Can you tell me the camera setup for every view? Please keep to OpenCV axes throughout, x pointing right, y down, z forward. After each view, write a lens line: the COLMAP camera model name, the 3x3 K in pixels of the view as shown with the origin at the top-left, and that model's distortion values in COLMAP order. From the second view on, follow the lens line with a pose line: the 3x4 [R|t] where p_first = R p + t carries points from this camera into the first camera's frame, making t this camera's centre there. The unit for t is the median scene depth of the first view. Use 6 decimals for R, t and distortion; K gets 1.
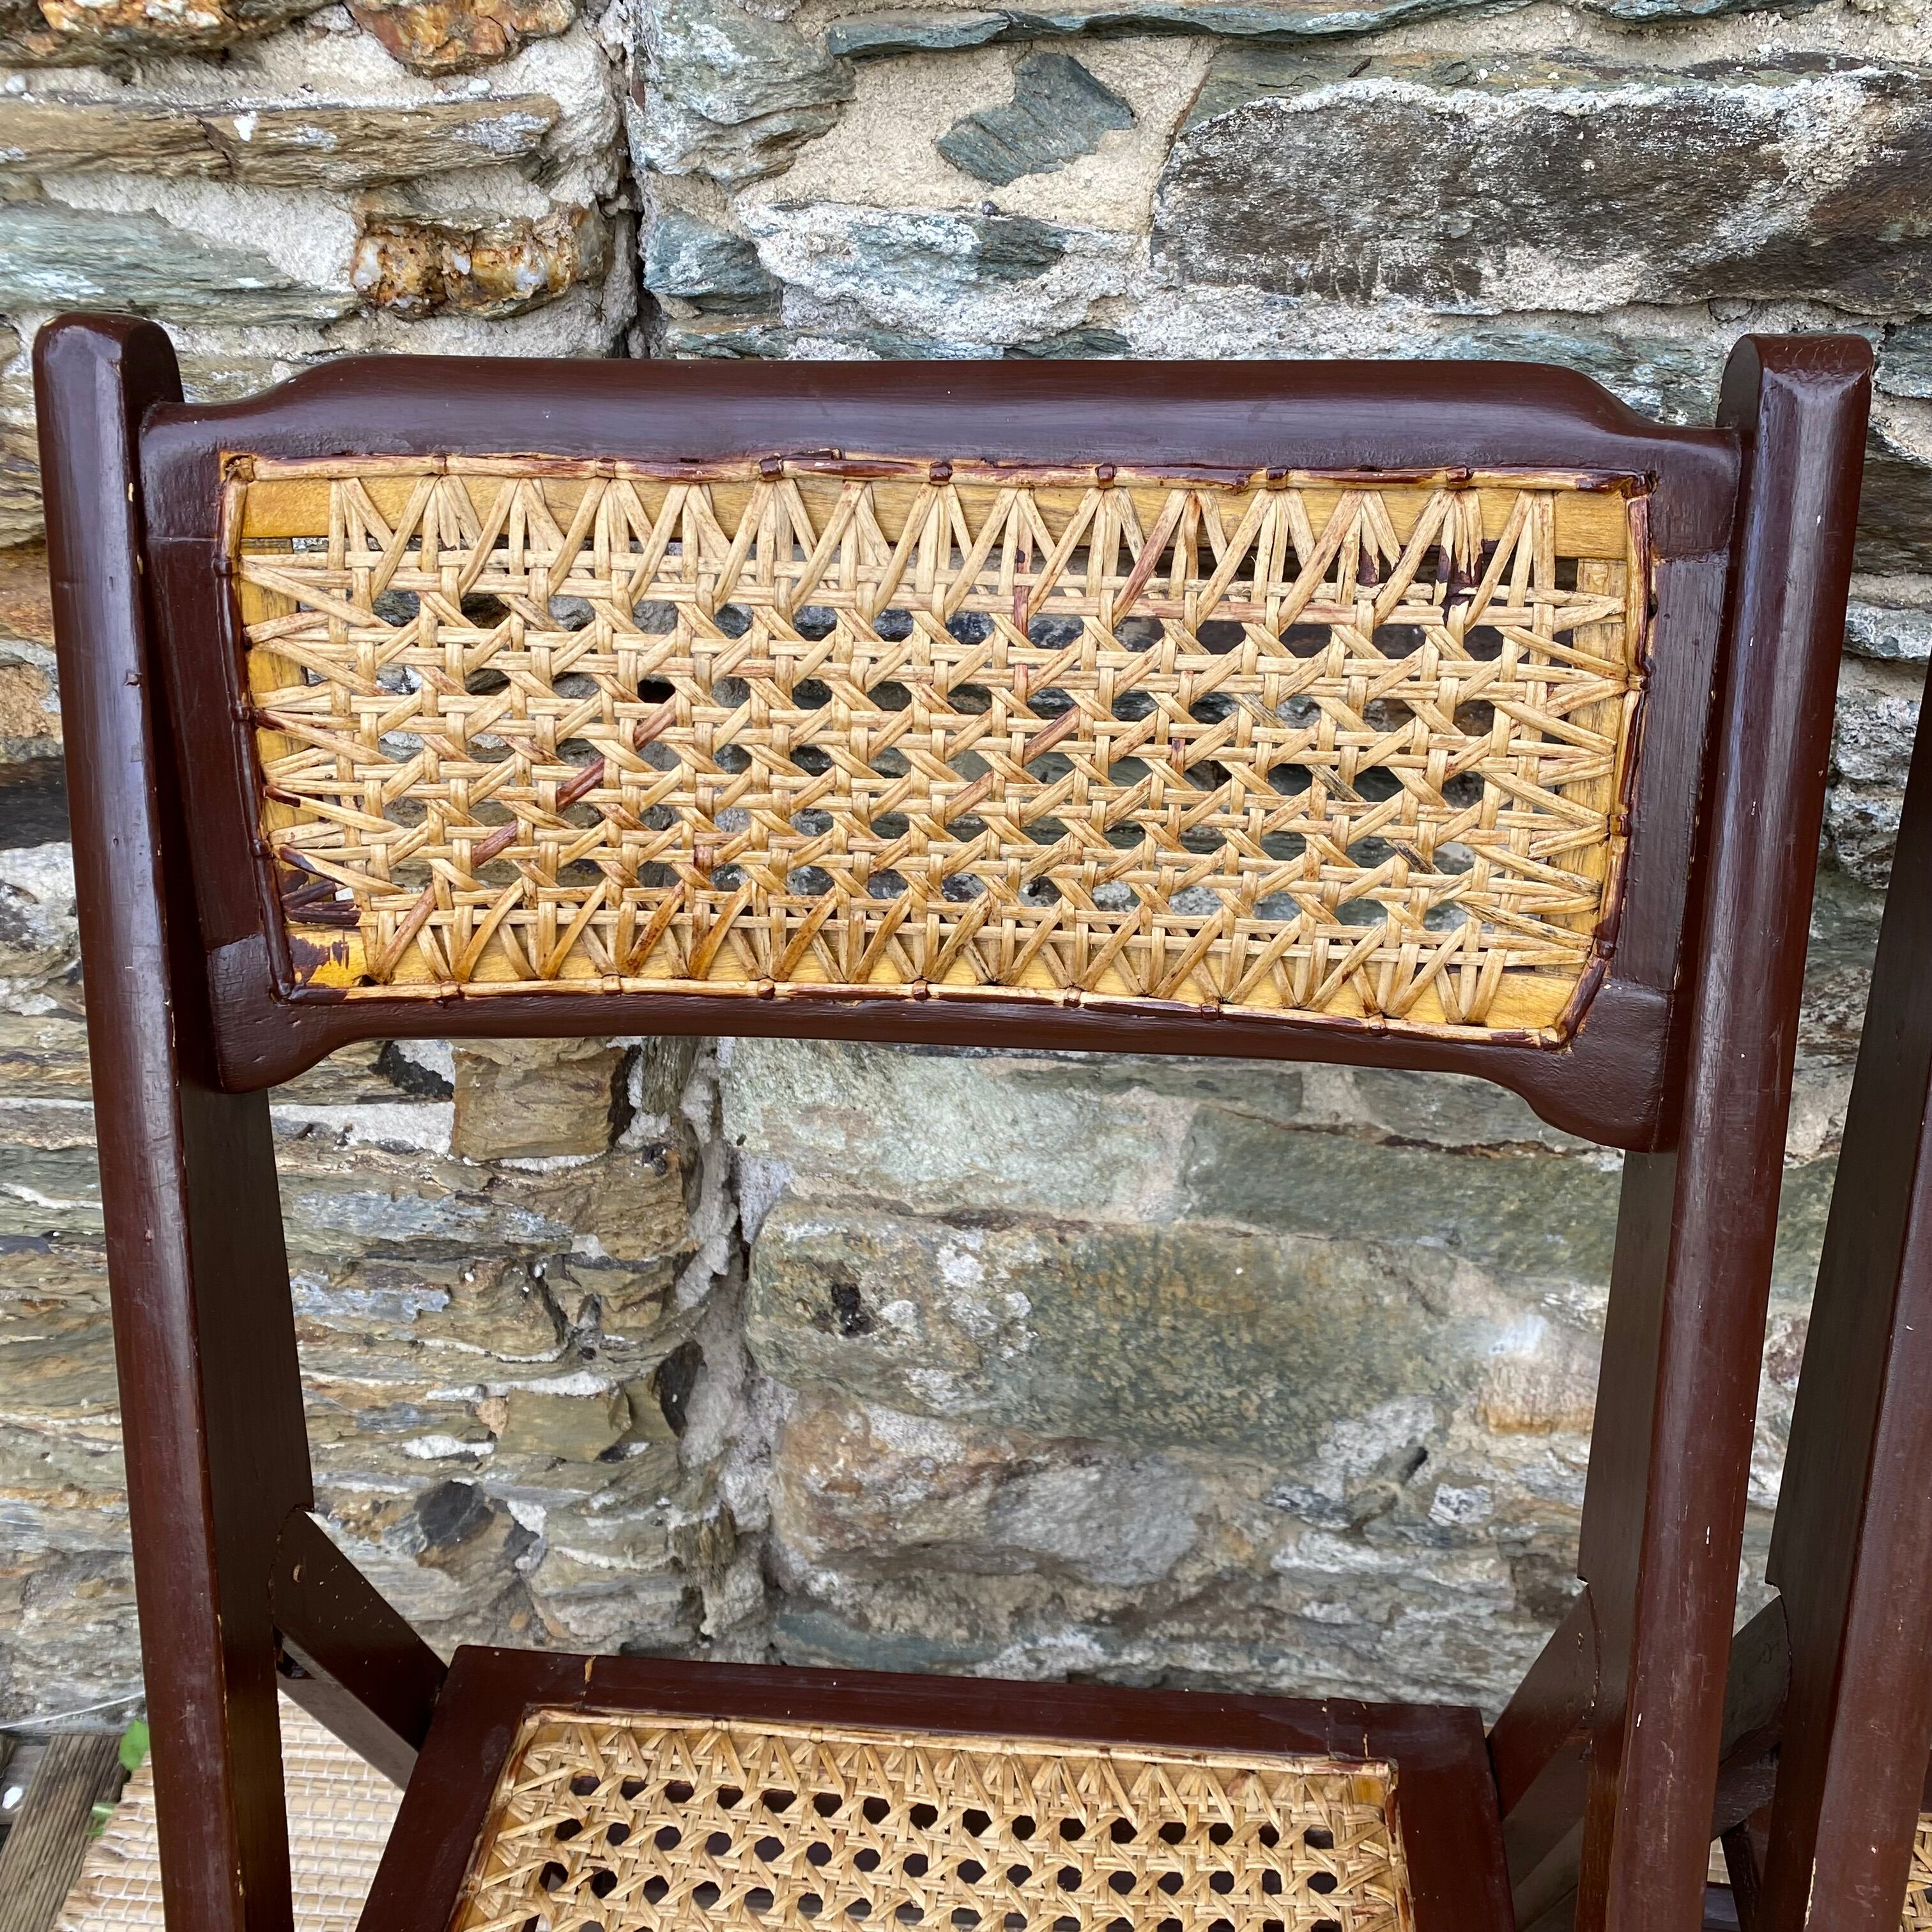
lens RADIAL K [[1972.6, 0, 978.6], [0, 1972.6, 978.4], [0, 0, 1]] dist [0.007160, 0.000000]
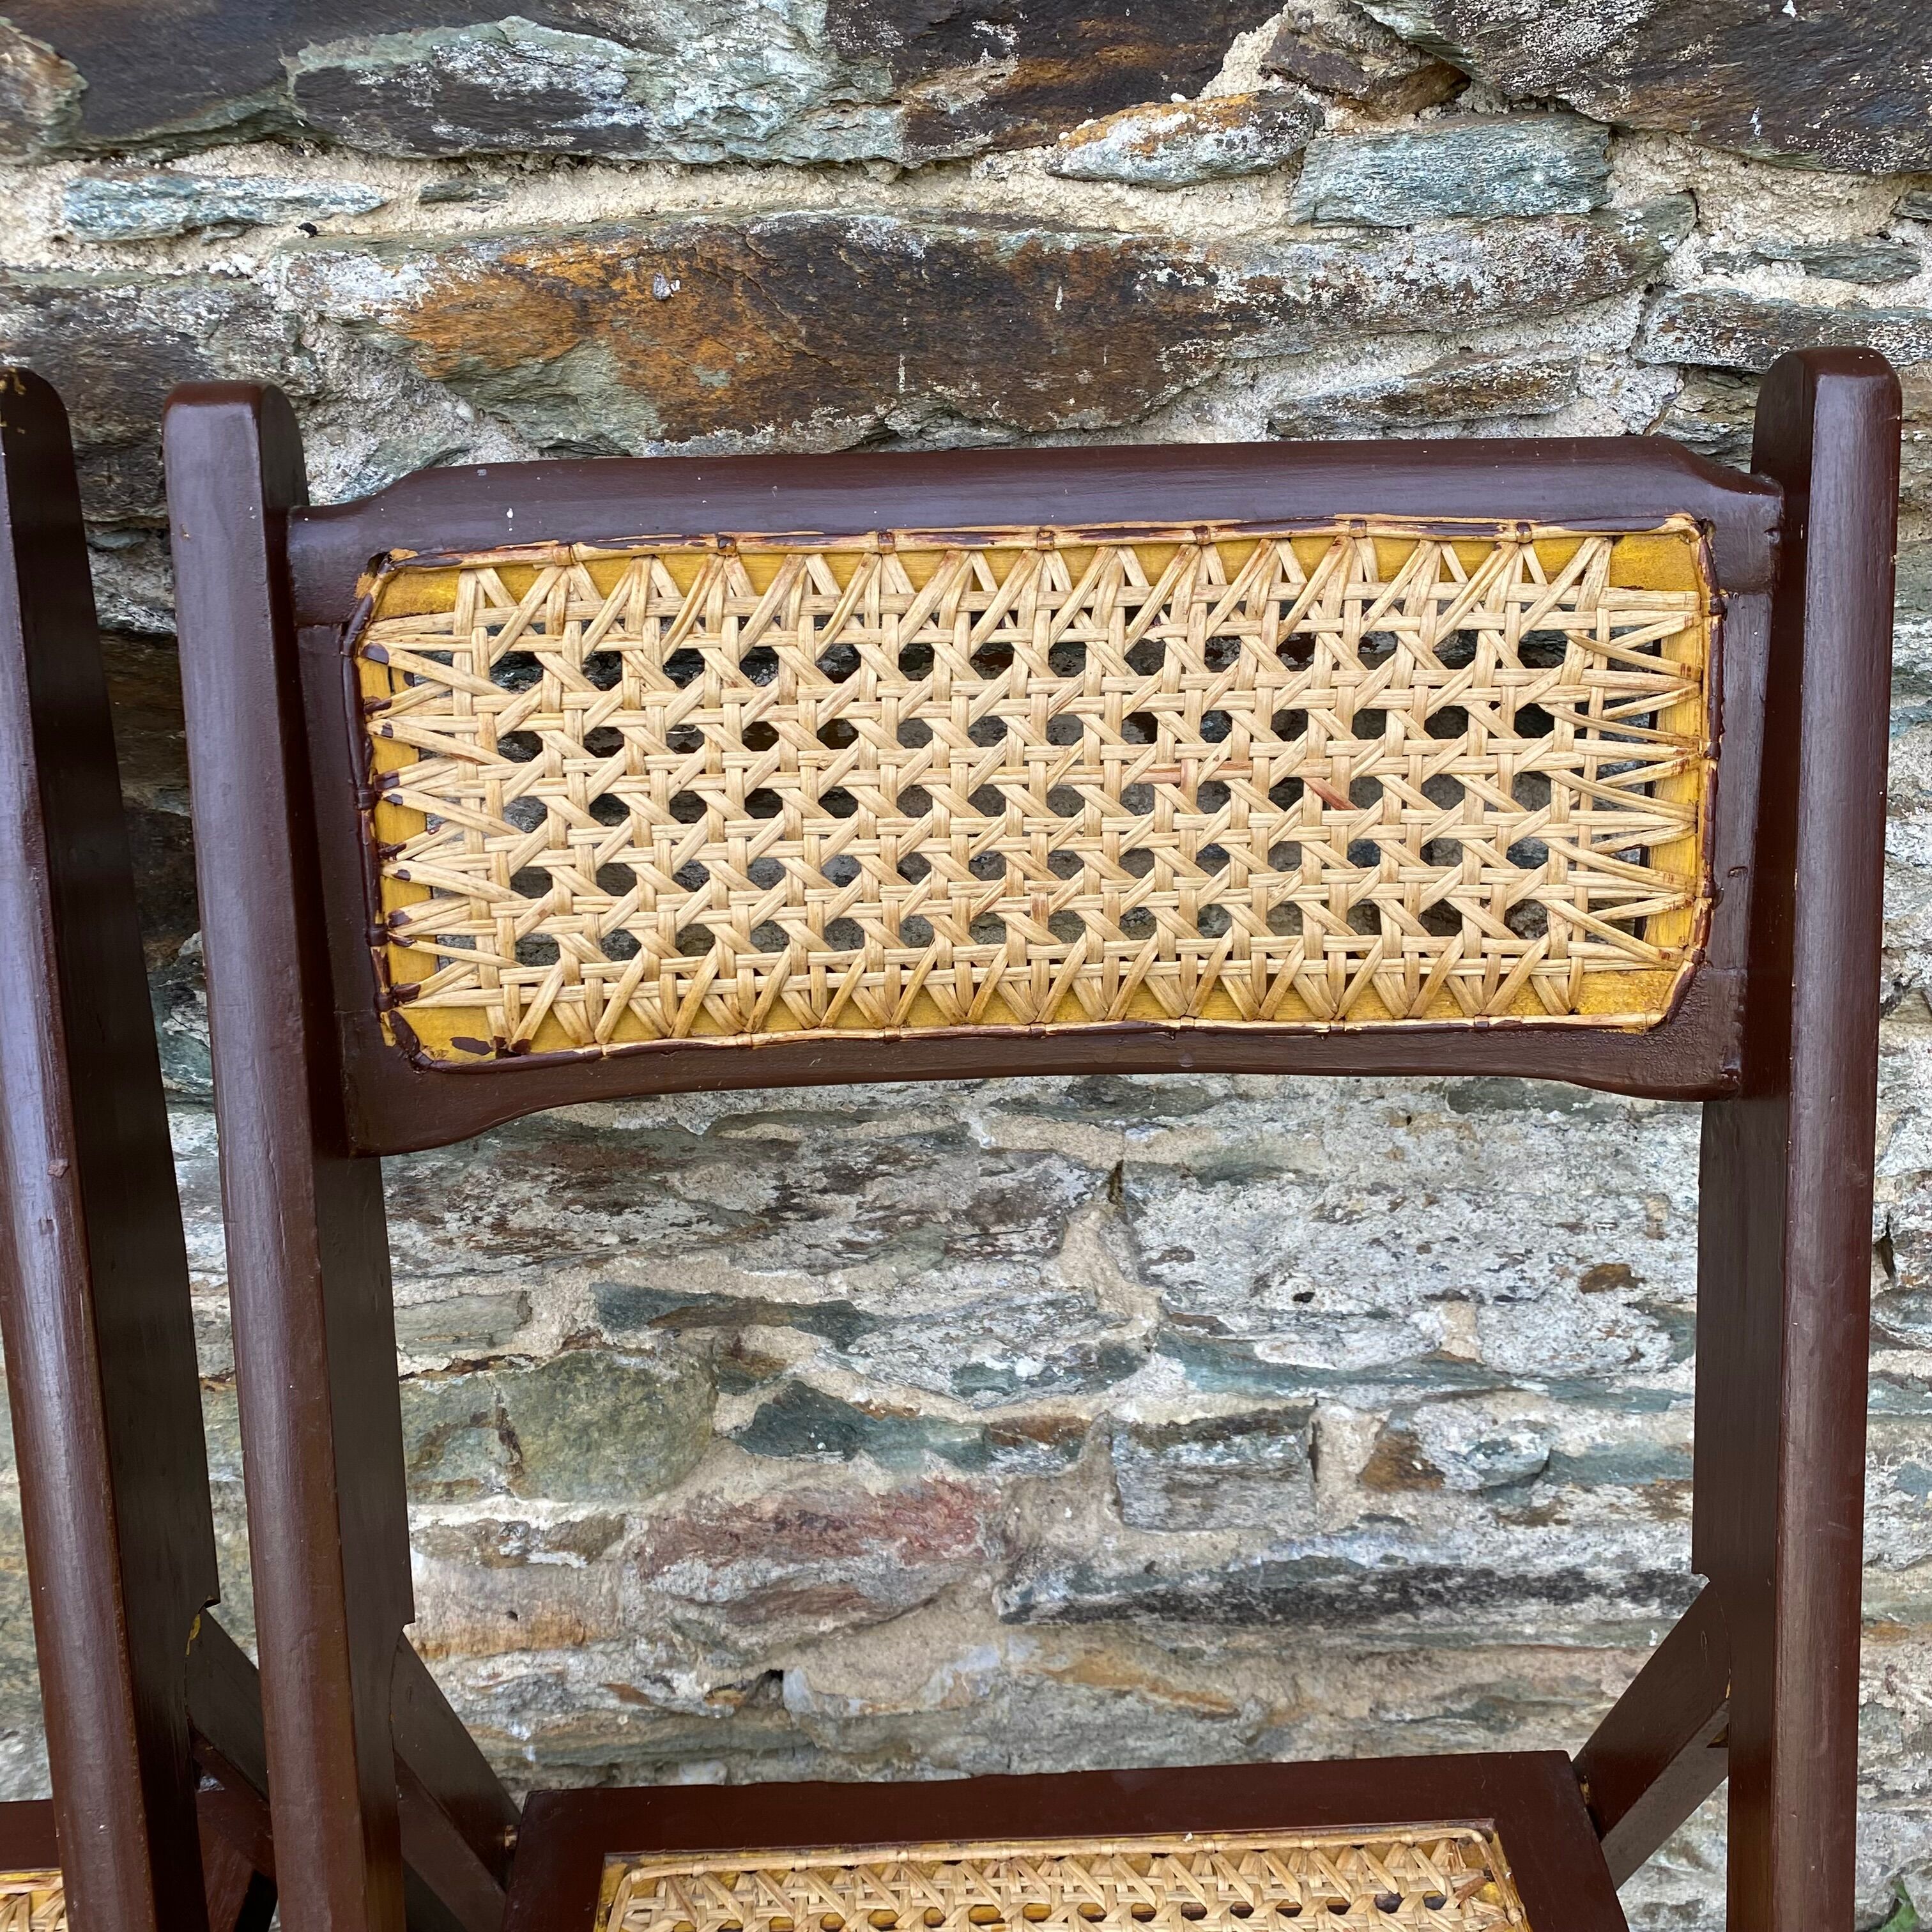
lens RADIAL K [[1972.6, 0, 991.3], [0, 1972.6, 975.3], [0, 0, 1]] dist [0.007160, 0.000000]
pose [[0.992923, -0.081449, 0.086435, 0.561923], [0.086190, 0.994888, -0.052616, -0.024441], [-0.081708, 0.059694, 0.994867, 0.026774]]
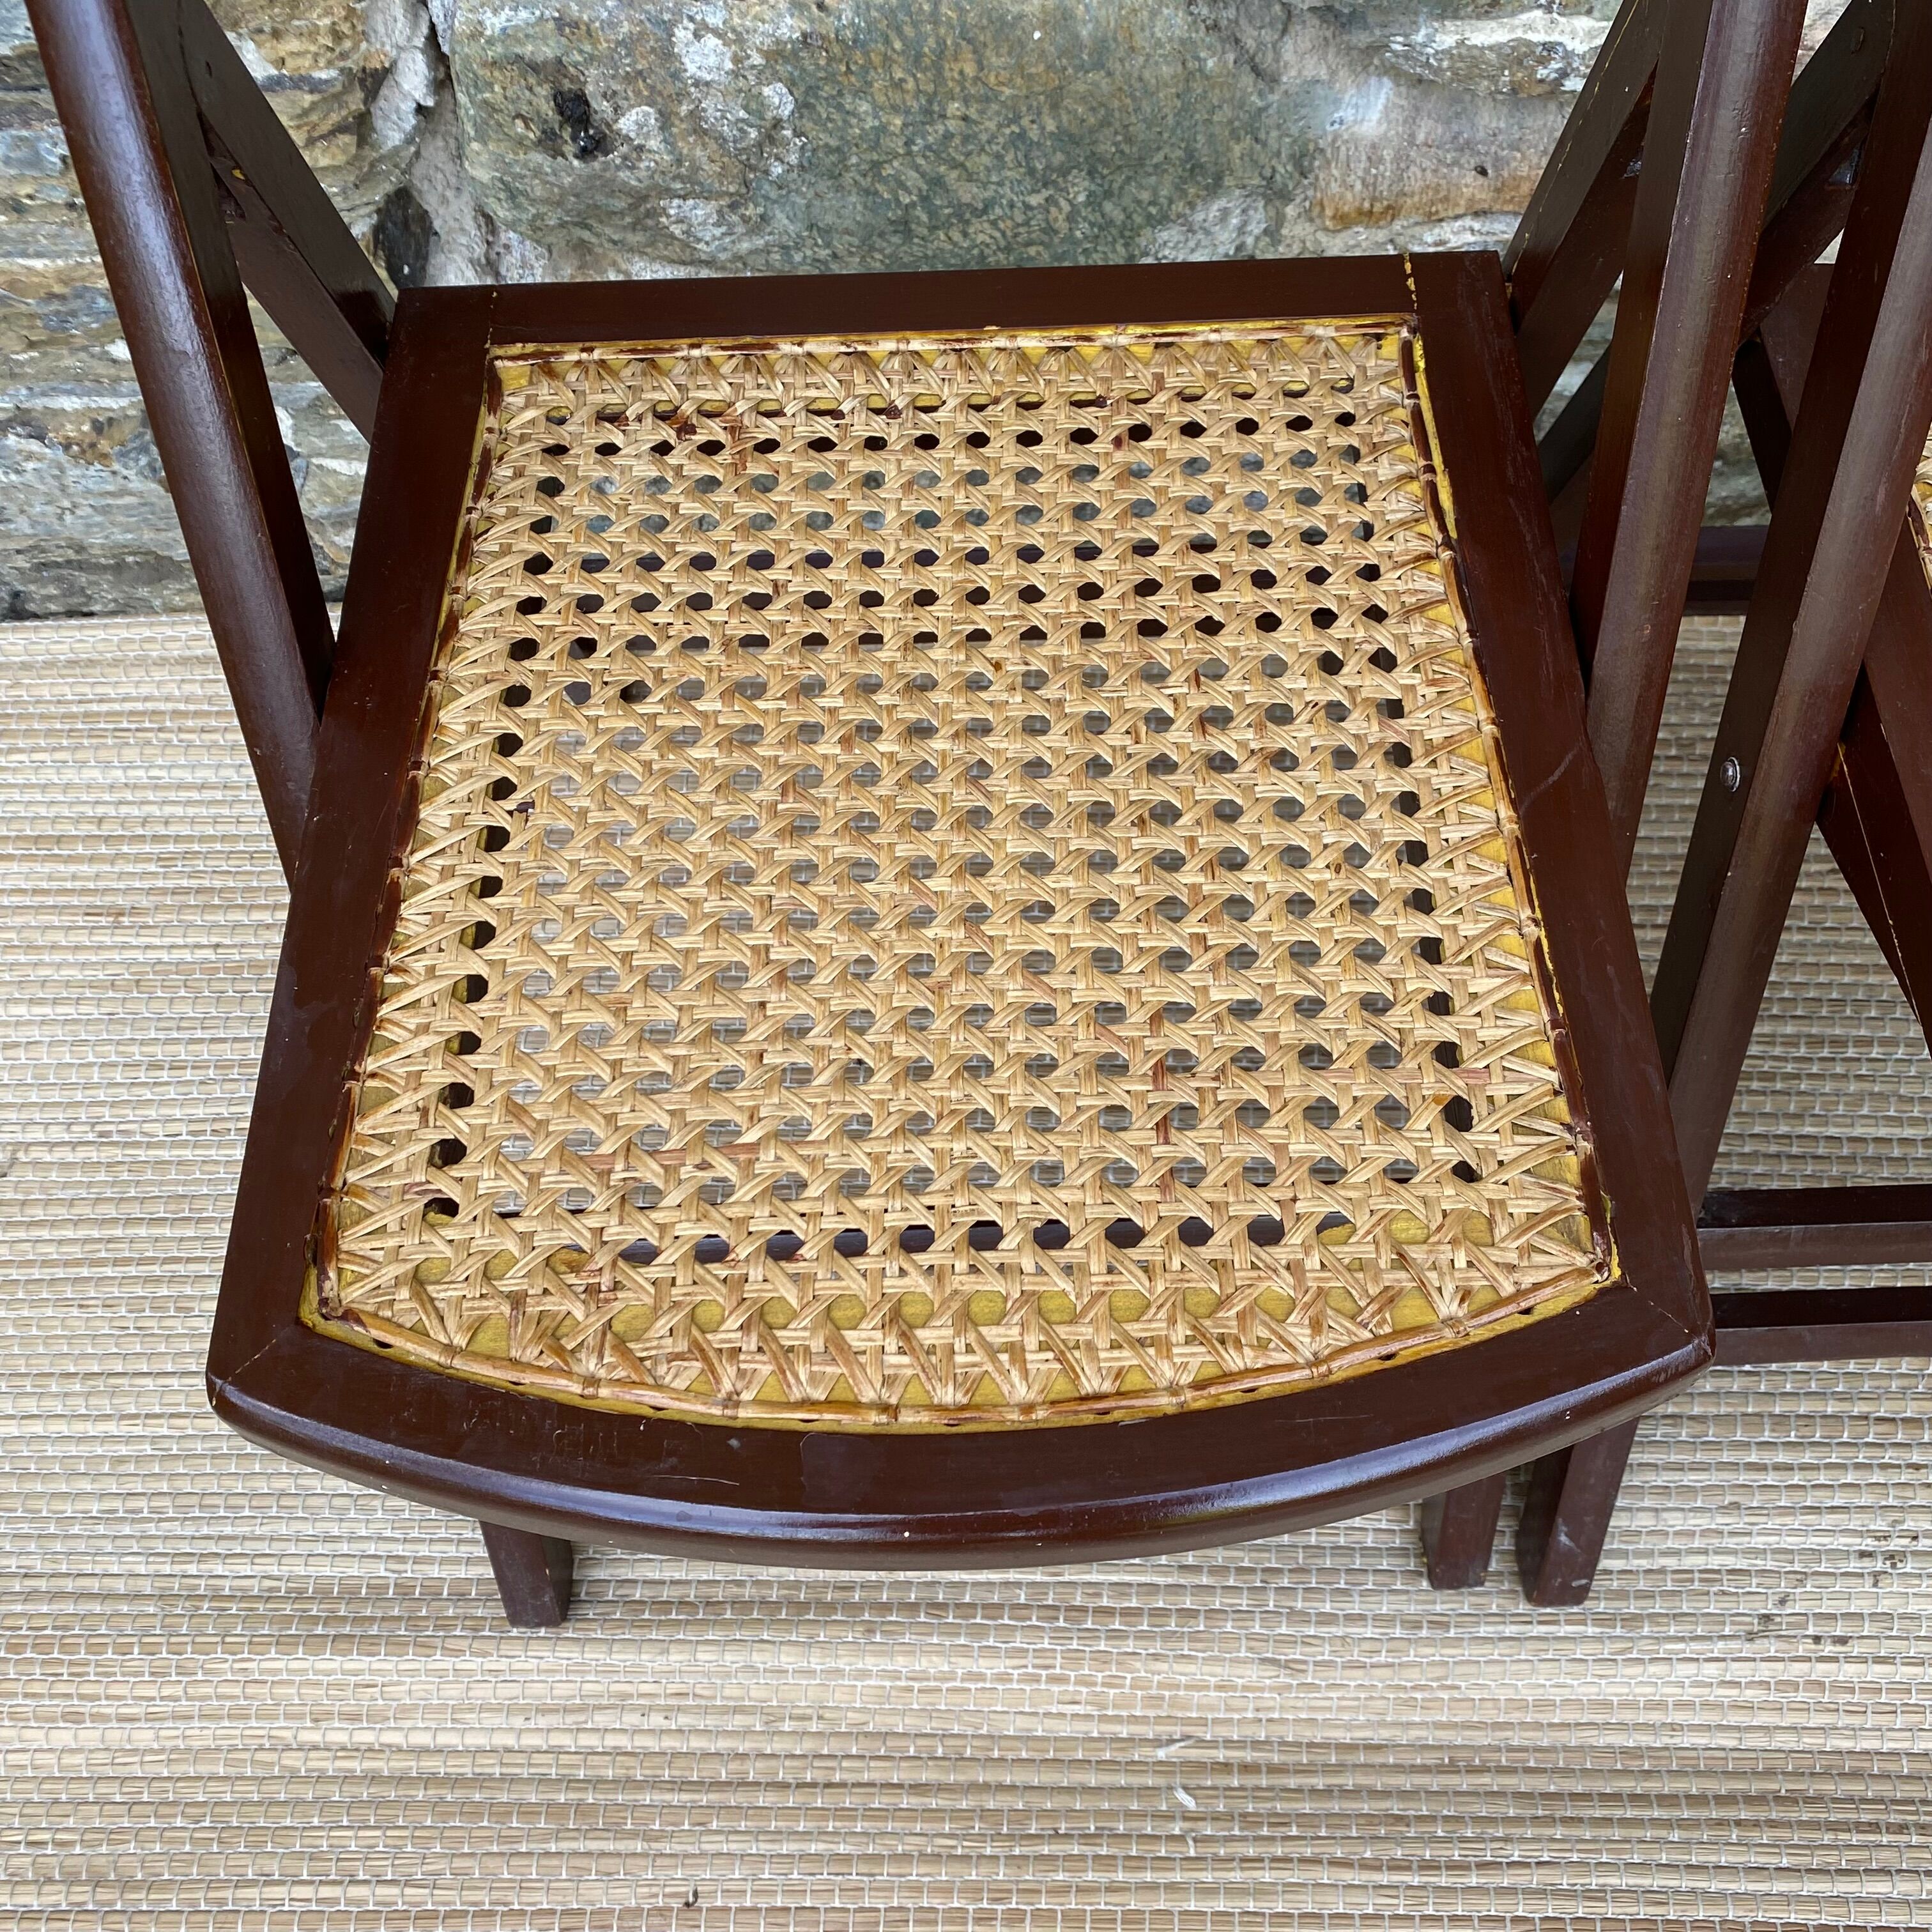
lens RADIAL K [[1972.6, 0, 995.2], [0, 1972.6, 958.7], [0, 0, 1]] dist [0.007160, 0.000000]
pose [[0.994035, -0.095682, 0.052338, 0.035927], [0.061818, 0.889675, 0.452390, 0.126960], [-0.089849, -0.446457, 0.890283, 0.078030]]
